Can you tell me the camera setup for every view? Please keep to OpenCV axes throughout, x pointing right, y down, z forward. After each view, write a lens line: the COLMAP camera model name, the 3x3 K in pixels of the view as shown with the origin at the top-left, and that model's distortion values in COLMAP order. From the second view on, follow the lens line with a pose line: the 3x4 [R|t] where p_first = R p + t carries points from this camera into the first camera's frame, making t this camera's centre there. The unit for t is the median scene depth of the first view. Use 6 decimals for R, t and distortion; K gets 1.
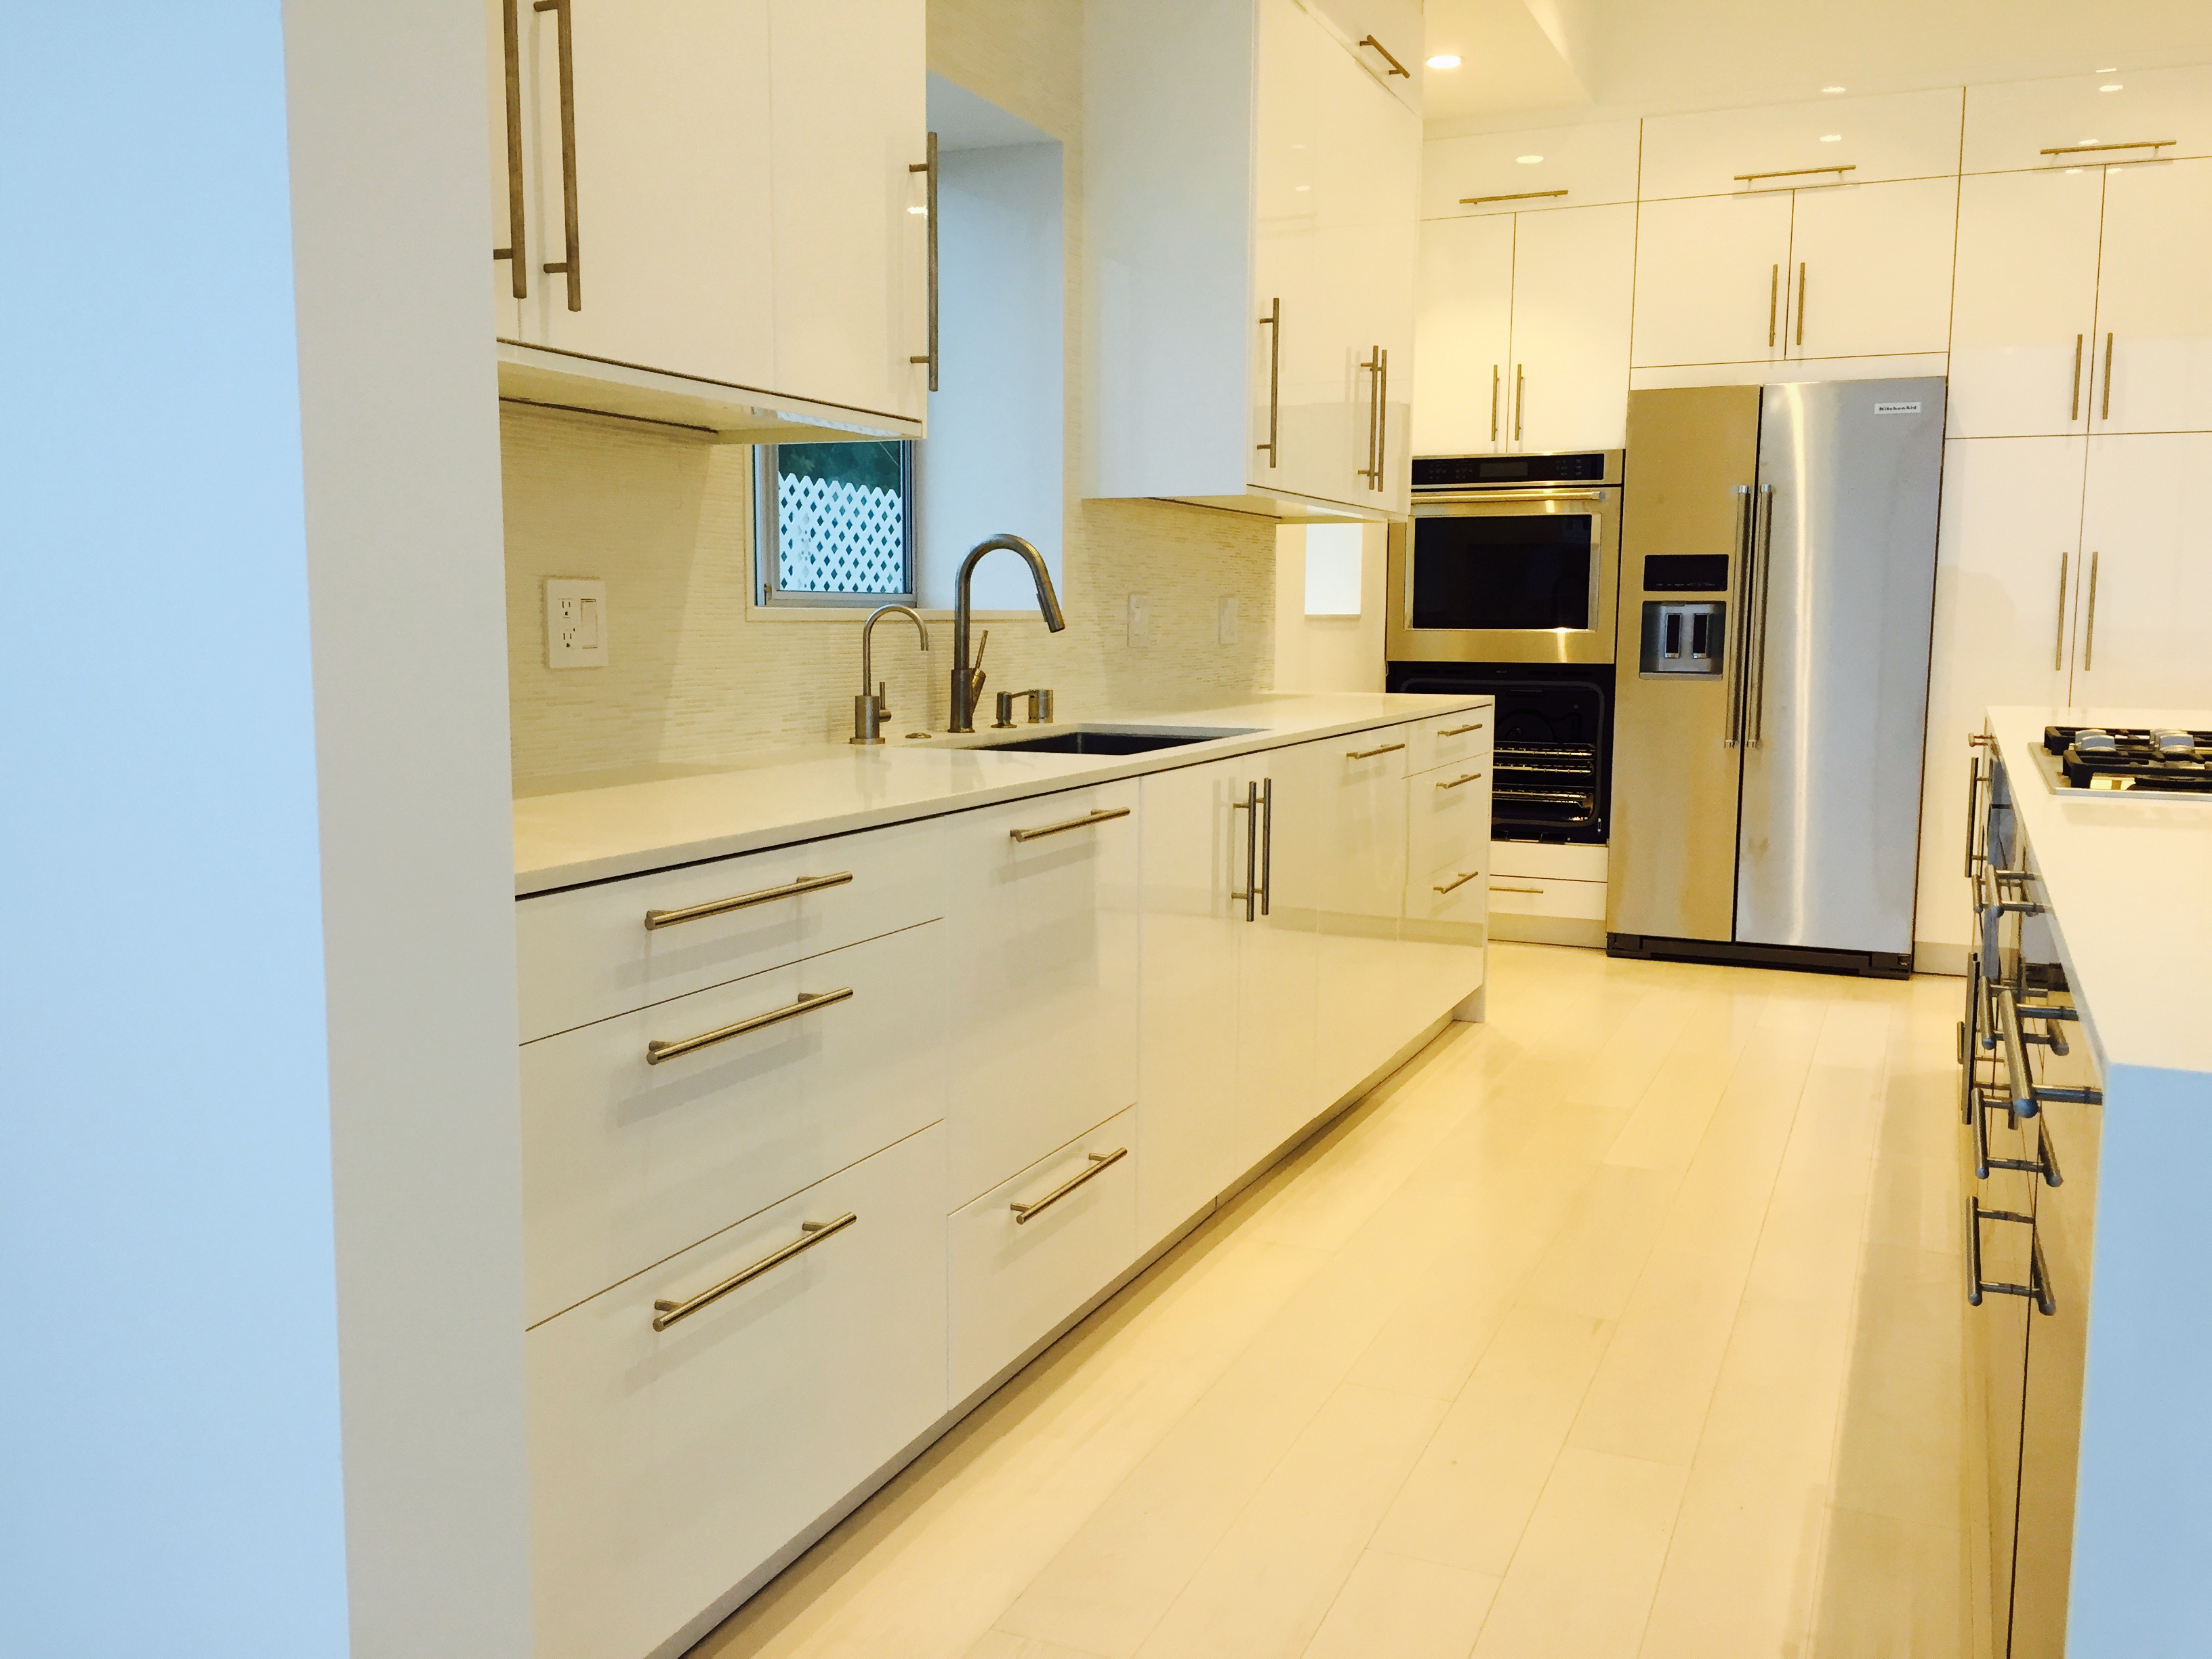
lens RADIAL K [[1861.7, 0, 1094.0], [0, 1861.7, 842.5], [0, 0, 1]] dist [0.062572, -0.075244]
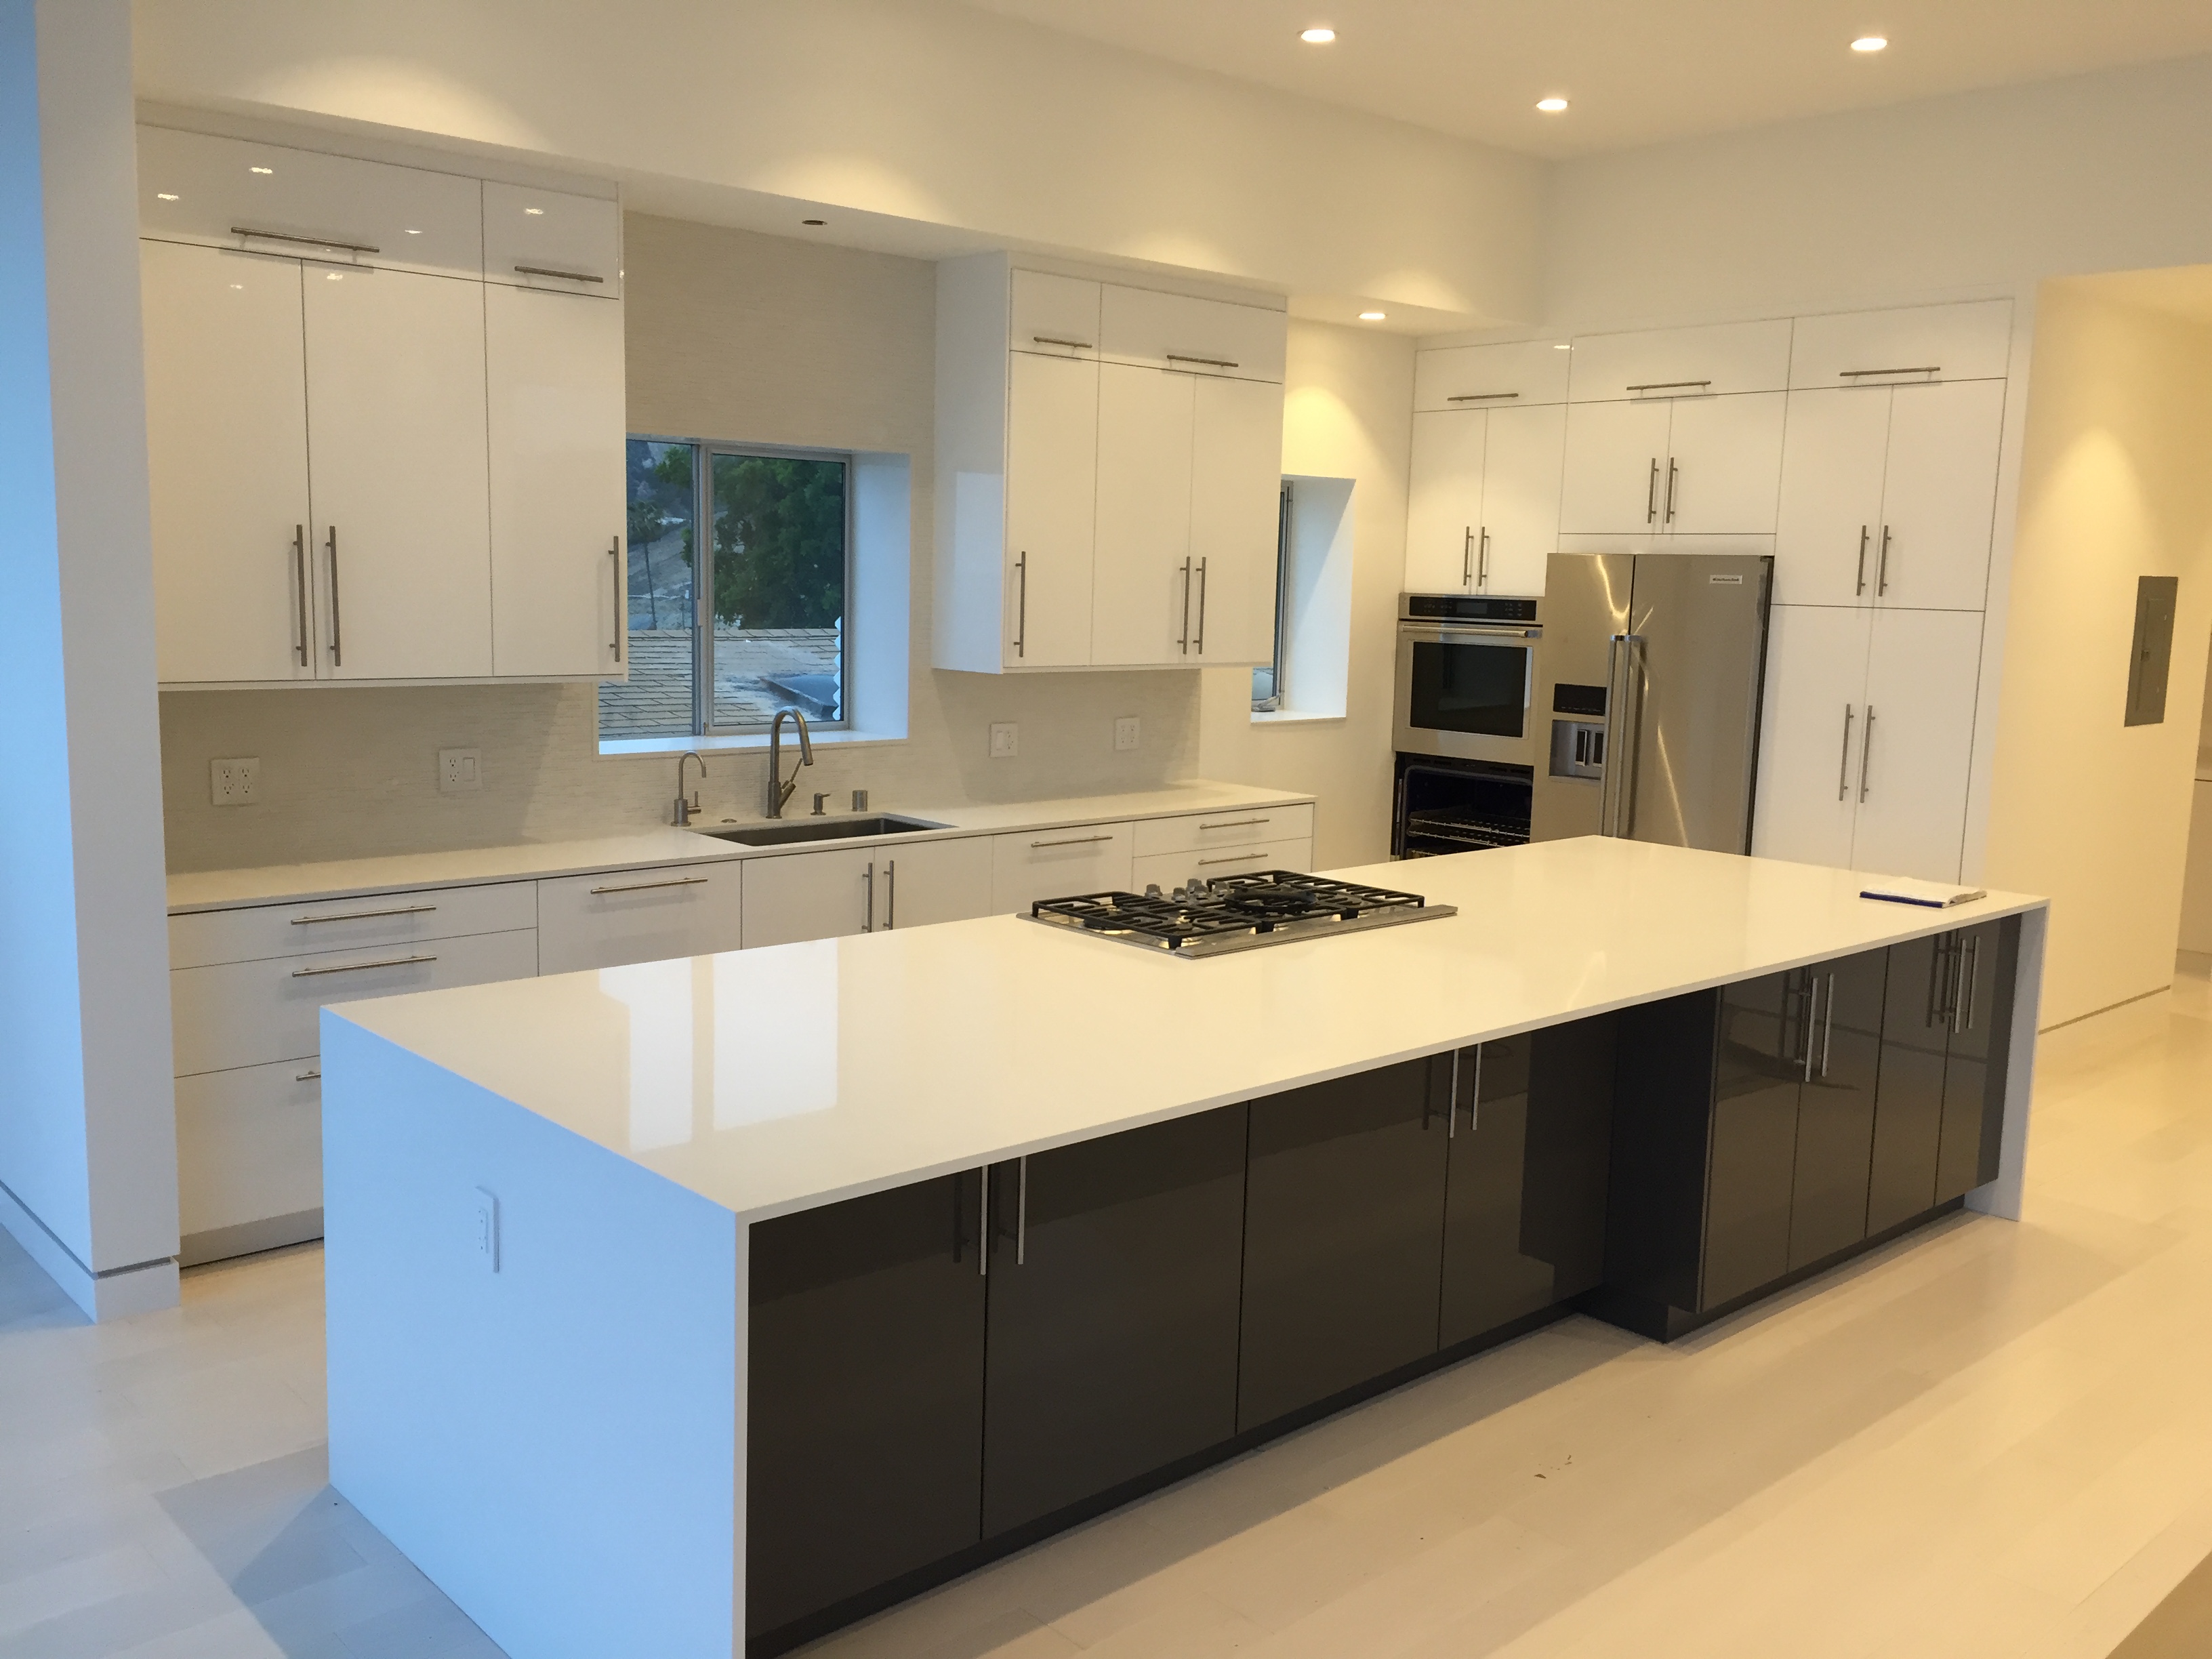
lens RADIAL K [[1861.7, 0, 1109.7], [0, 1861.7, 828.8], [0, 0, 1]] dist [0.062572, -0.075244]
pose [[0.912536, 0.074529, -0.402148, 0.533223], [-0.070122, 0.997208, 0.025691, -0.067566], [0.402940, 0.004756, 0.915214, -0.268049]]
